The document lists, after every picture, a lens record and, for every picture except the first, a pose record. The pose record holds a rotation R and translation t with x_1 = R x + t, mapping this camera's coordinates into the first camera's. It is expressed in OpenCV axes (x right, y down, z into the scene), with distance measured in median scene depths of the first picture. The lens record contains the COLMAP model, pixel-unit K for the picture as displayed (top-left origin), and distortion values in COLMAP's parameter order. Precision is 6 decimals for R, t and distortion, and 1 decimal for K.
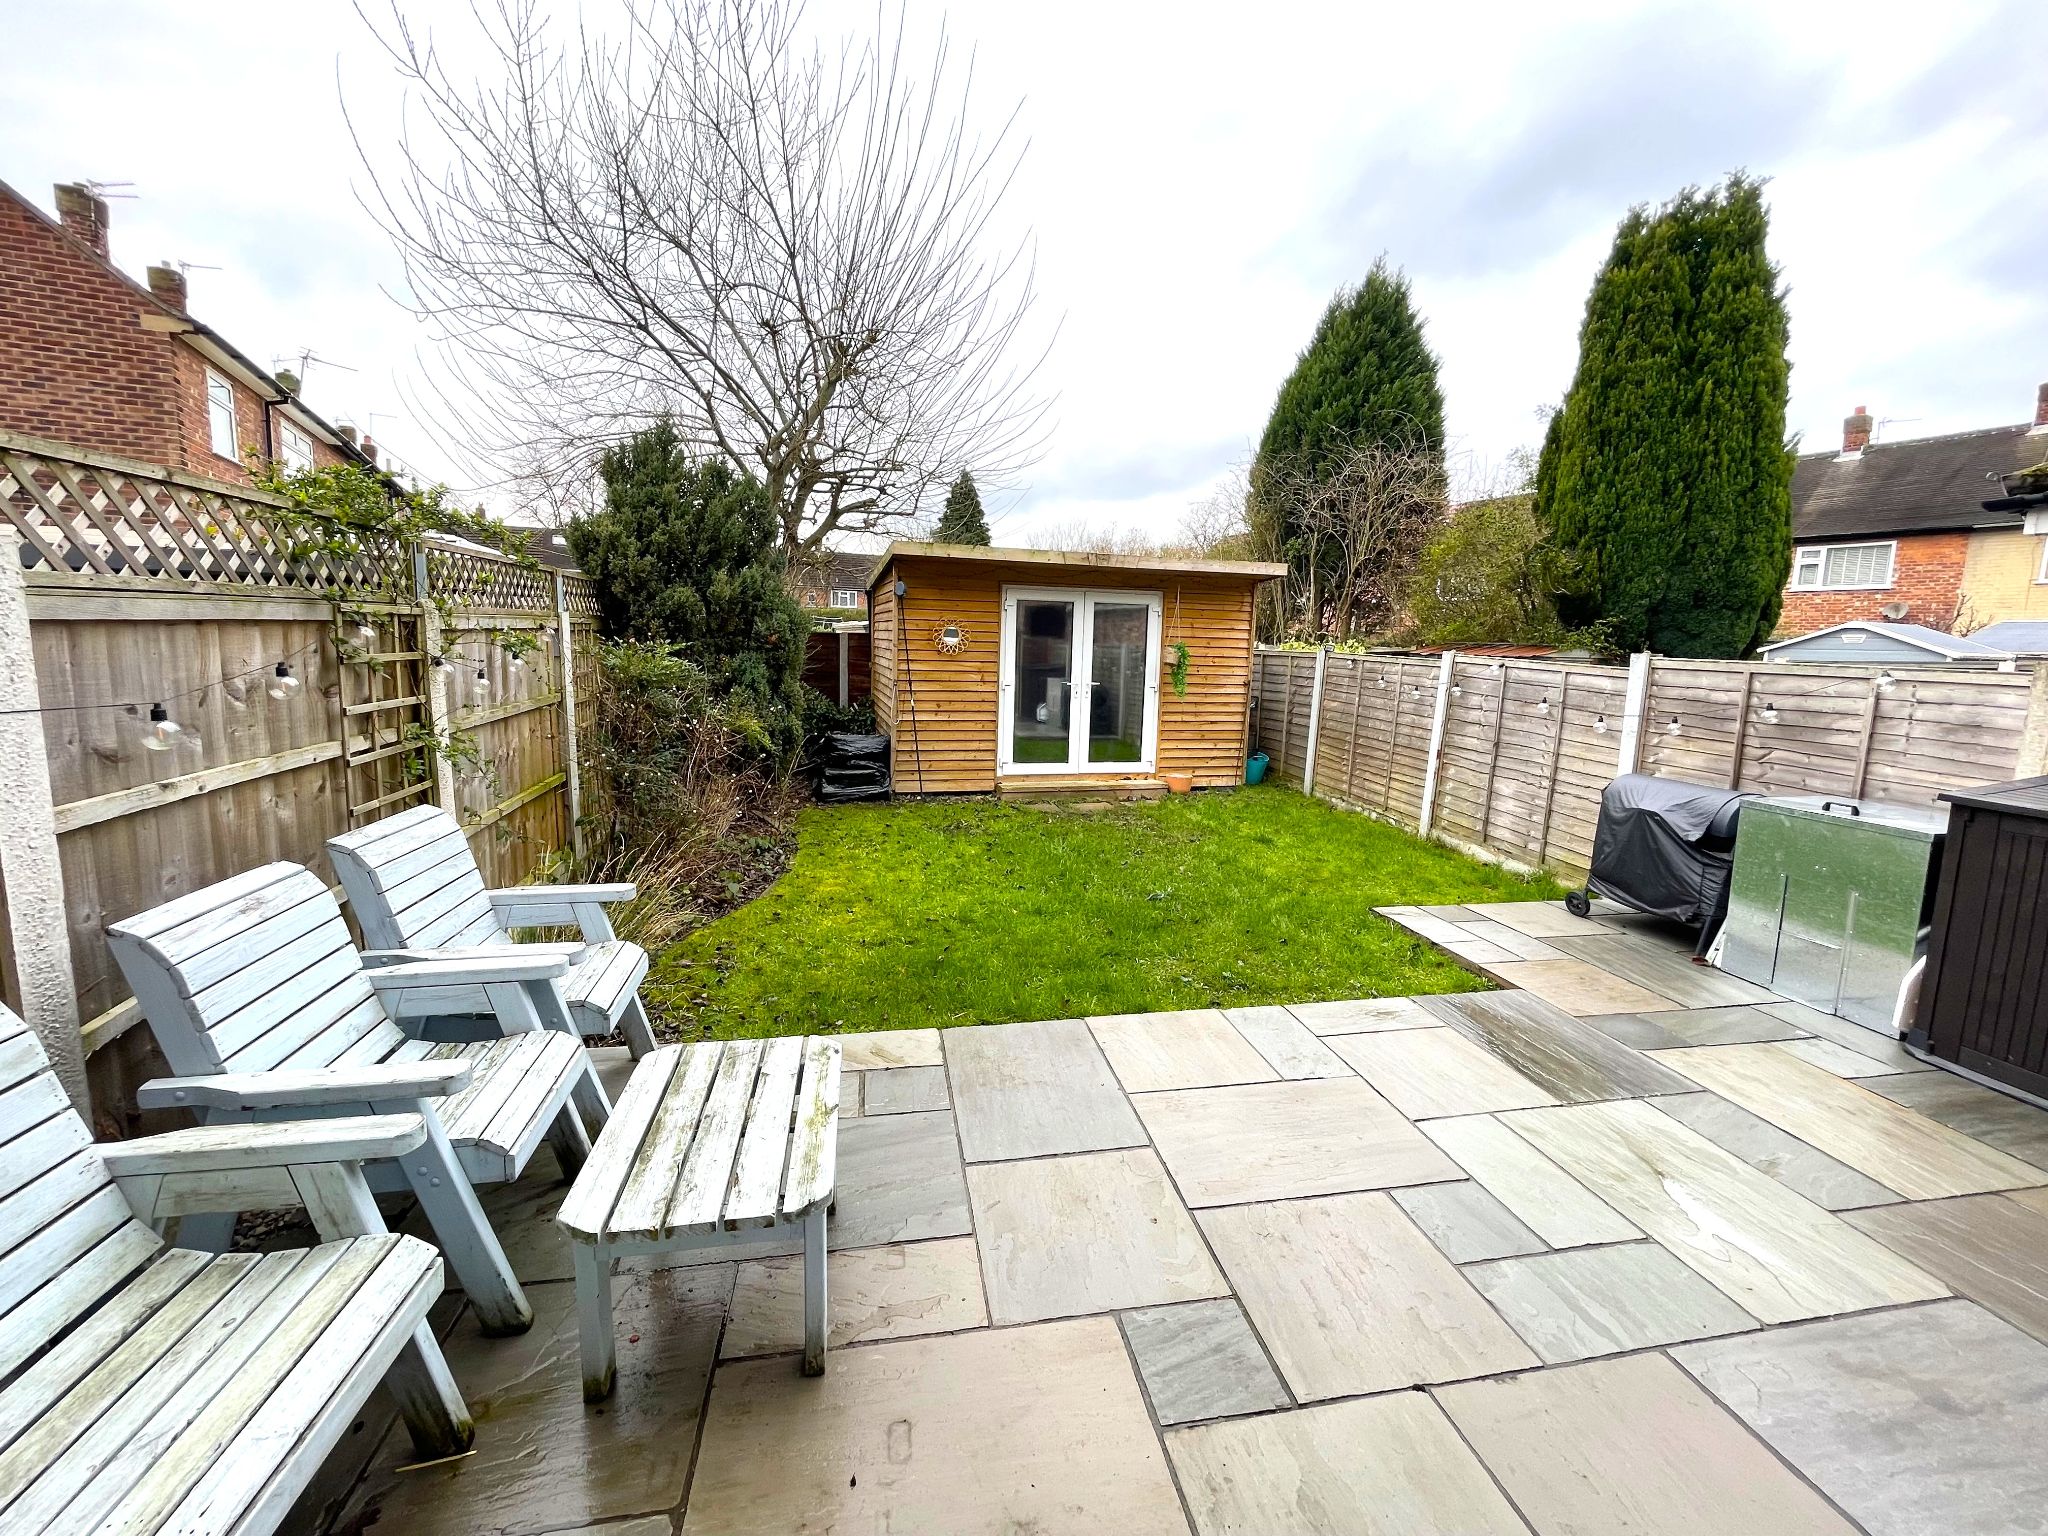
lens RADIAL K [[826.2, 0, 1022.8], [0, 826.2, 747.9], [0, 0, 1]] dist [-0.002384, -0.000785]
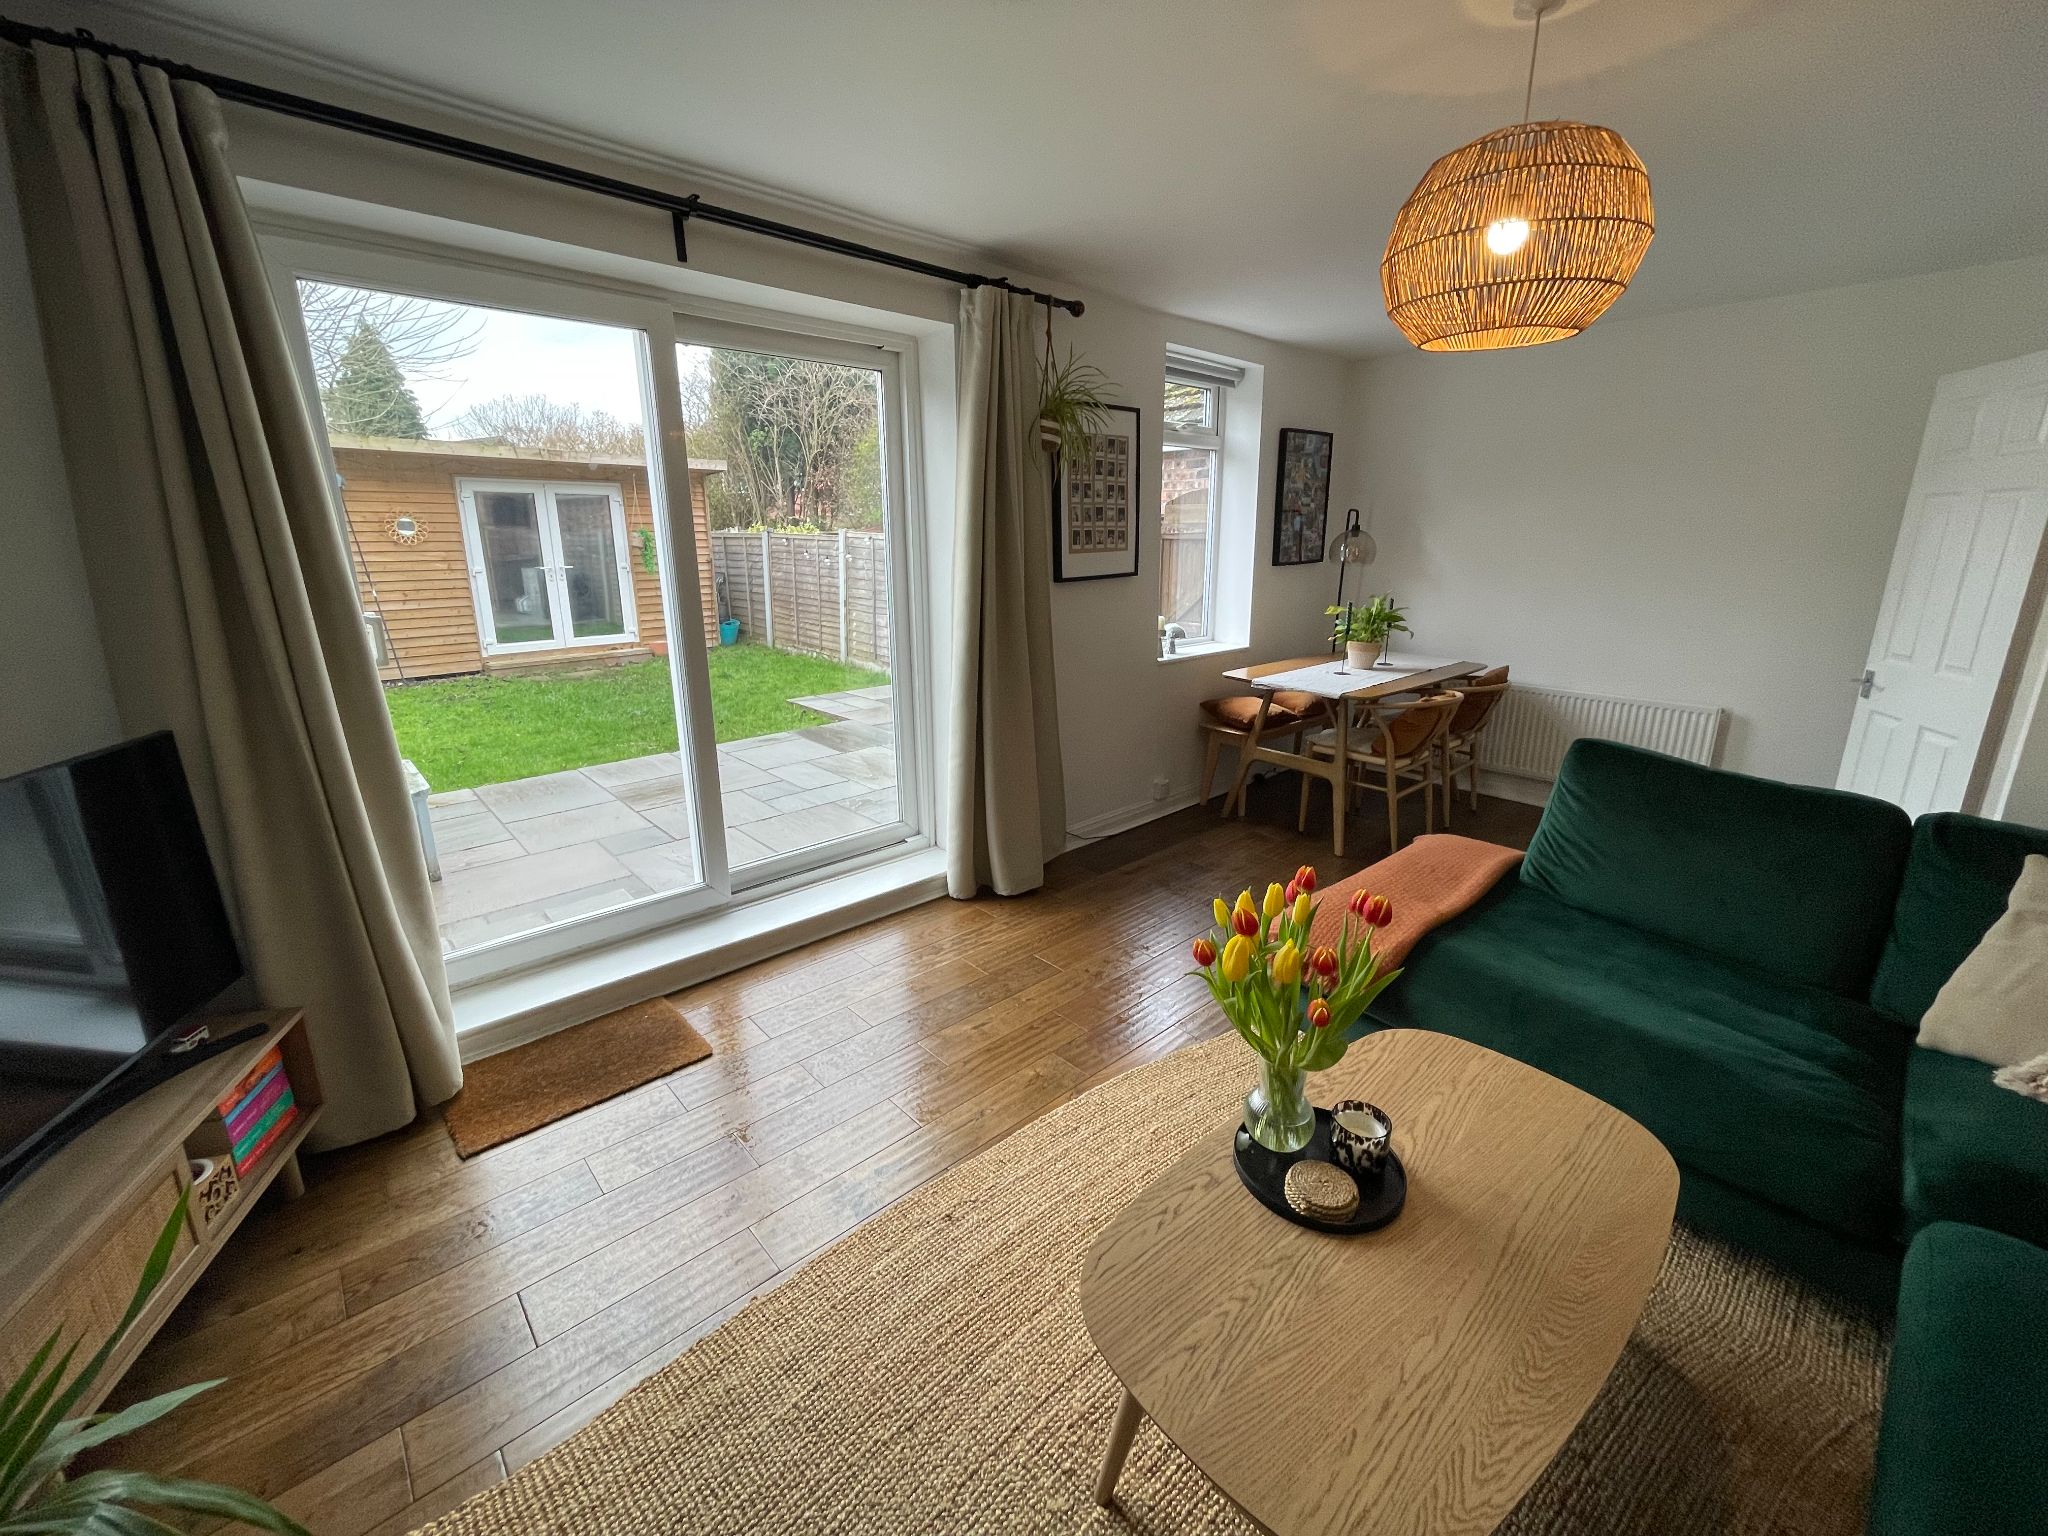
lens RADIAL K [[826.2, 0, 1022.8], [0, 826.2, 747.9], [0, 0, 1]] dist [-0.002384, -0.000785]
pose [[0.846503, -0.159378, 0.507967, -0.000074], [0.091010, 0.983414, 0.156889, 0.047201], [-0.524547, -0.086577, 0.846968, -0.322818]]
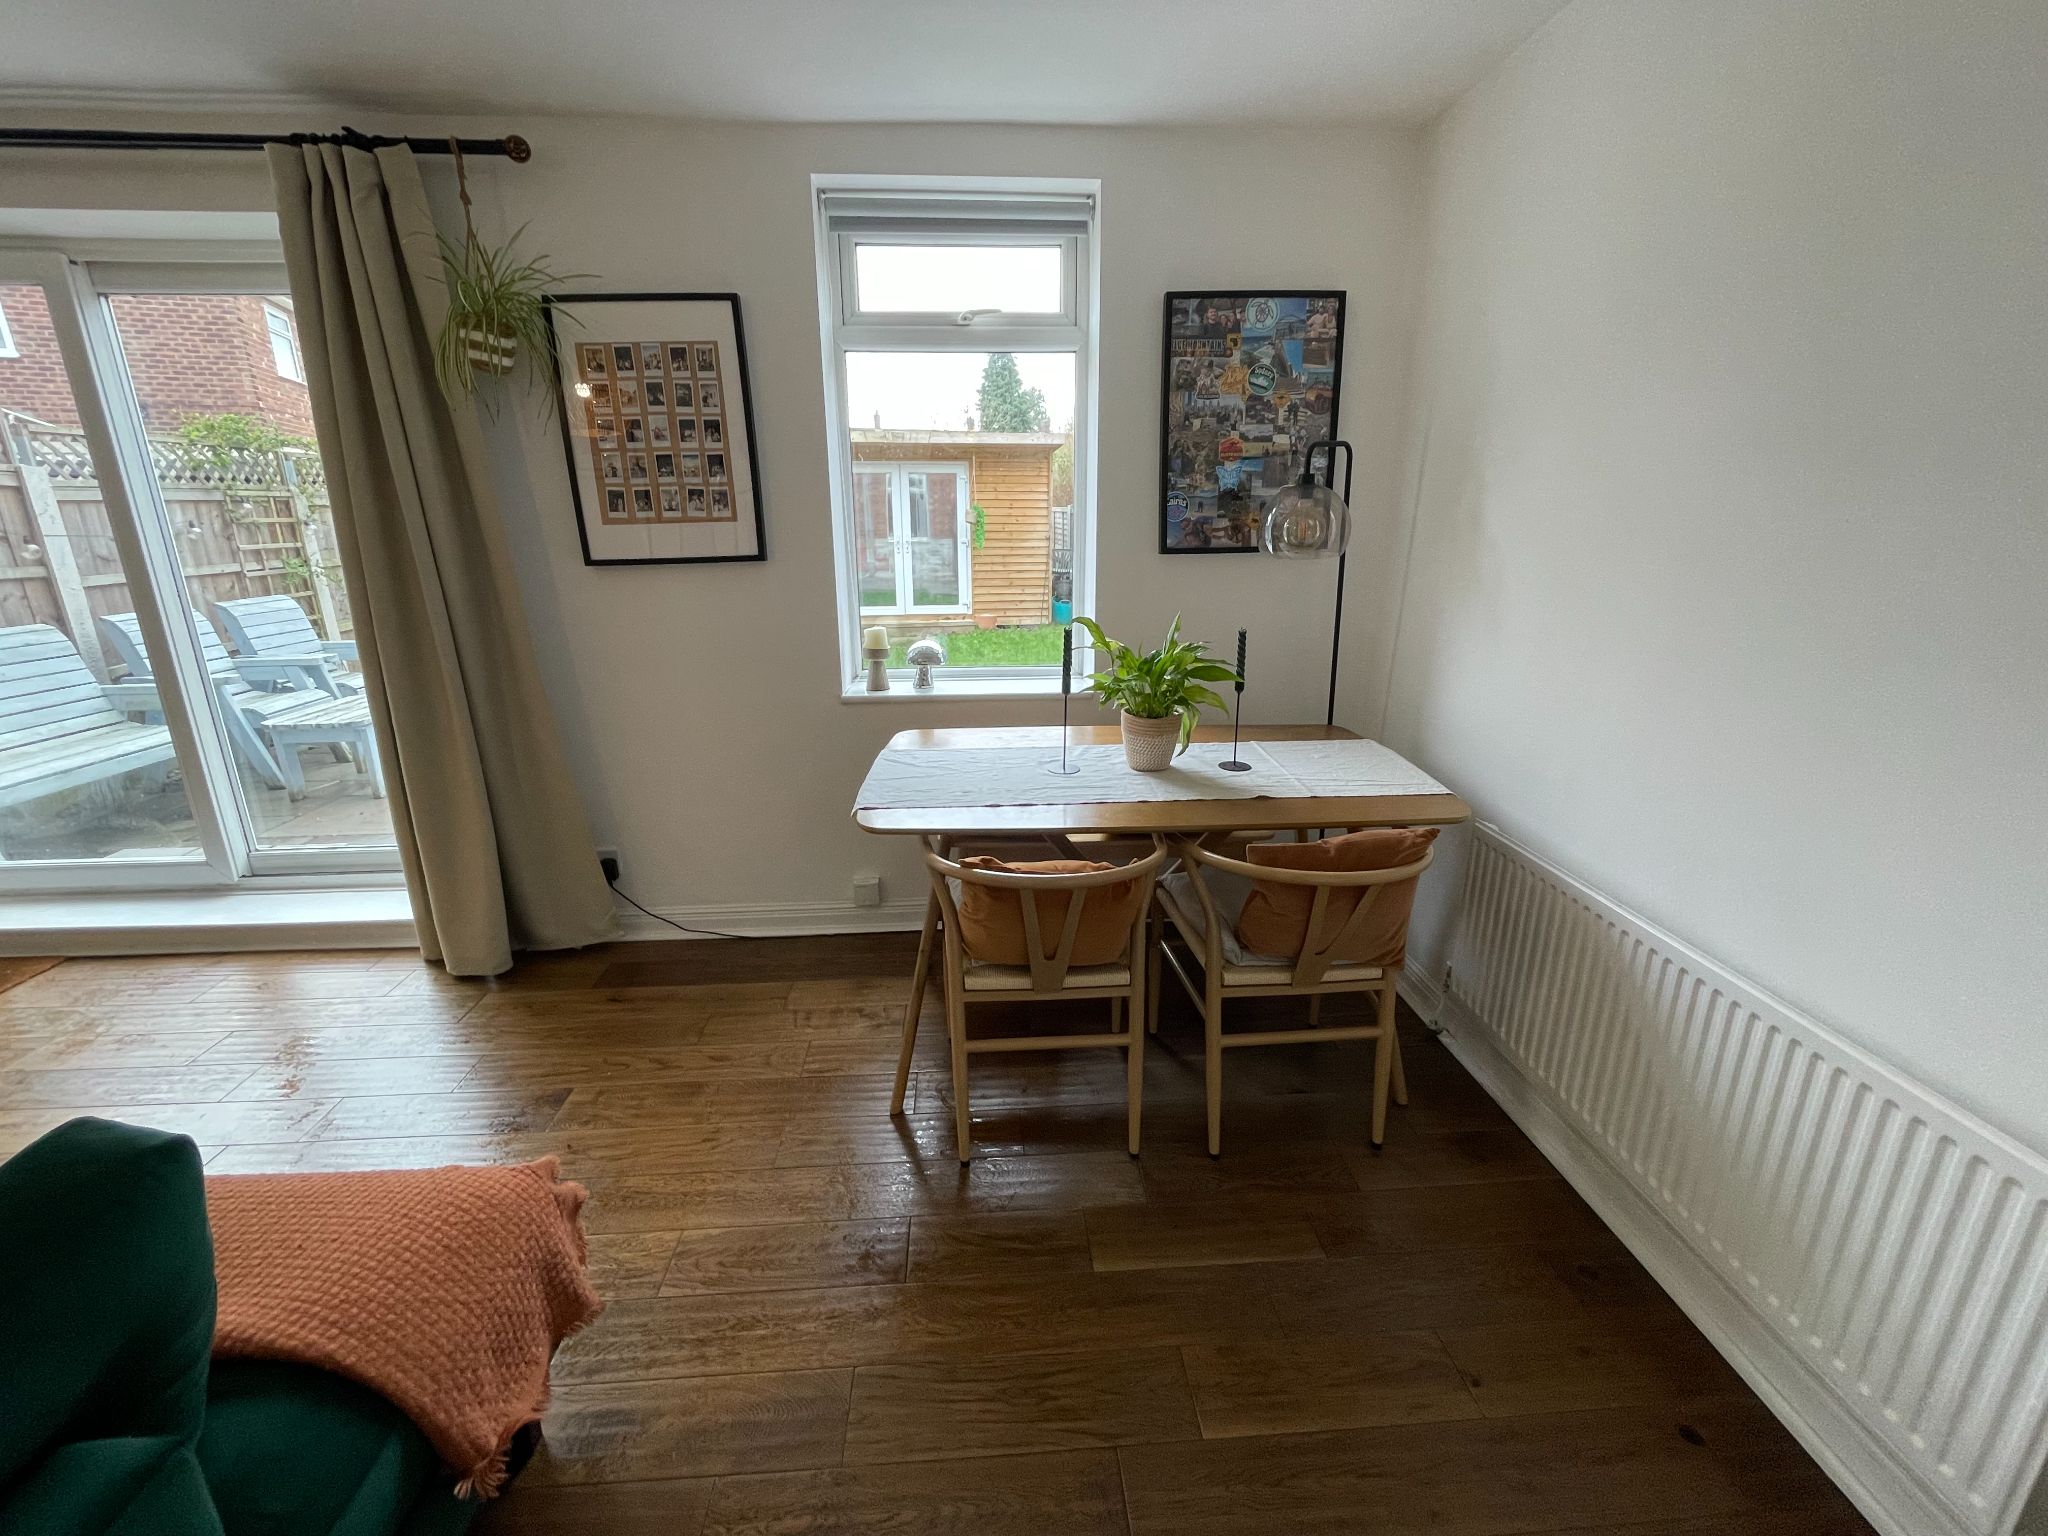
lens RADIAL K [[826.2, 0, 1022.8], [0, 826.2, 747.9], [0, 0, 1]] dist [-0.002384, -0.000785]
pose [[0.992272, 0.004914, -0.123984, 0.418206], [0.013052, 0.989538, 0.143679, 0.055721], [0.123393, -0.144187, 0.981827, -0.250890]]
